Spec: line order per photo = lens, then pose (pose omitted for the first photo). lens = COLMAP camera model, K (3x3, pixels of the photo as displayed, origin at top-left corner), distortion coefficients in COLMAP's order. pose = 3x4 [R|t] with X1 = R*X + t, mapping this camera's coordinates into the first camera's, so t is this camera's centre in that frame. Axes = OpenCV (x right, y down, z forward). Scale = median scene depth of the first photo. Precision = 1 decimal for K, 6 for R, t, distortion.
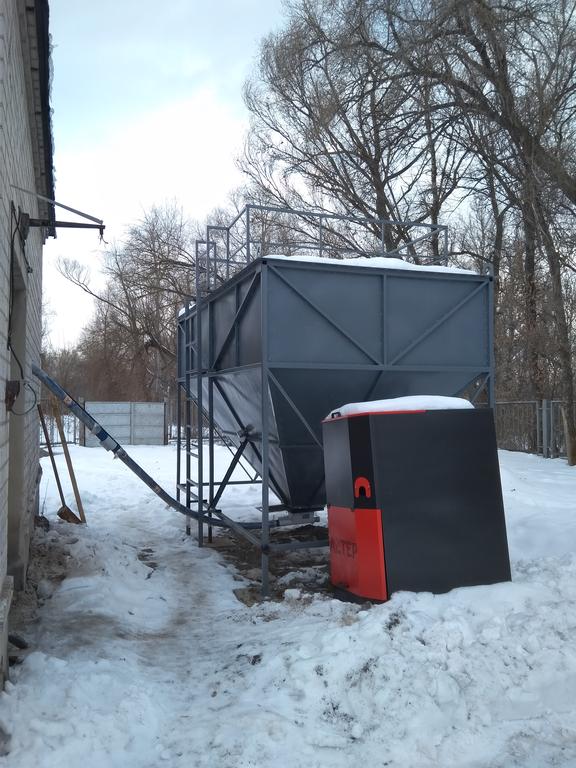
lens RADIAL K [[624.0, 0, 288.0], [0, 624.0, 384.0], [0, 0, 1]] dist [-0.000346, -0.008428]
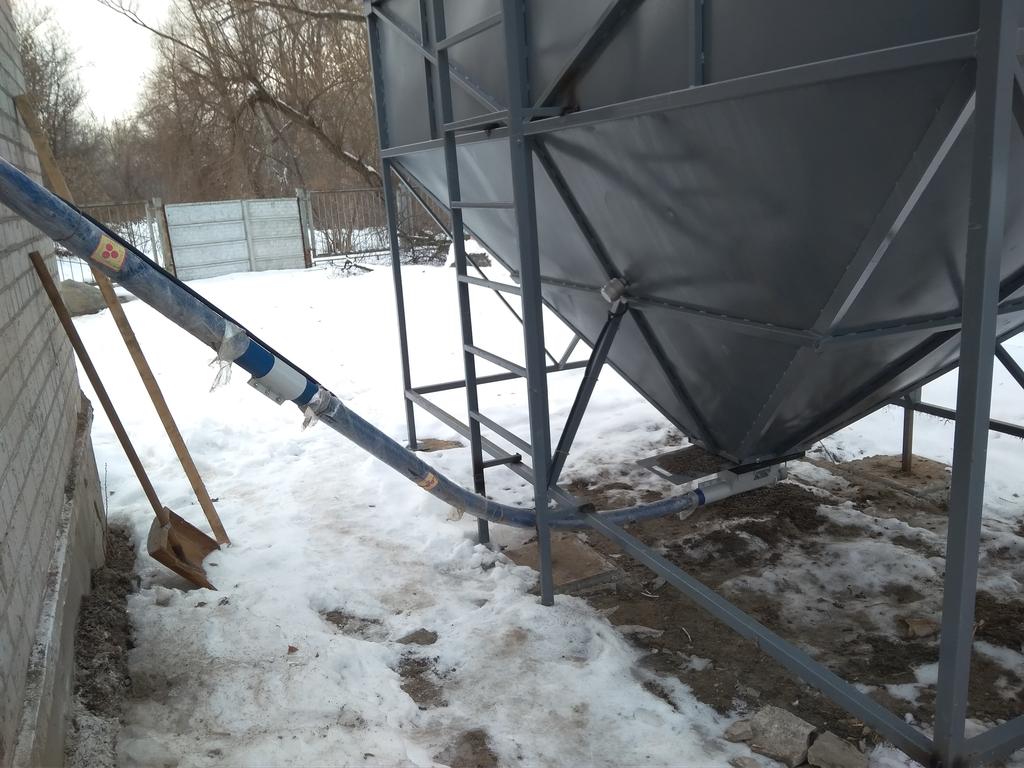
lens RADIAL K [[832.0, 0, 512.0], [0, 832.0, 384.0], [0, 0, 1]] dist [-0.000346, -0.008428]
pose [[0.995186, -0.078632, 0.058505, -0.135409], [0.060062, 0.961004, 0.269934, -0.004889], [-0.077449, -0.265121, 0.961100, 0.408108]]
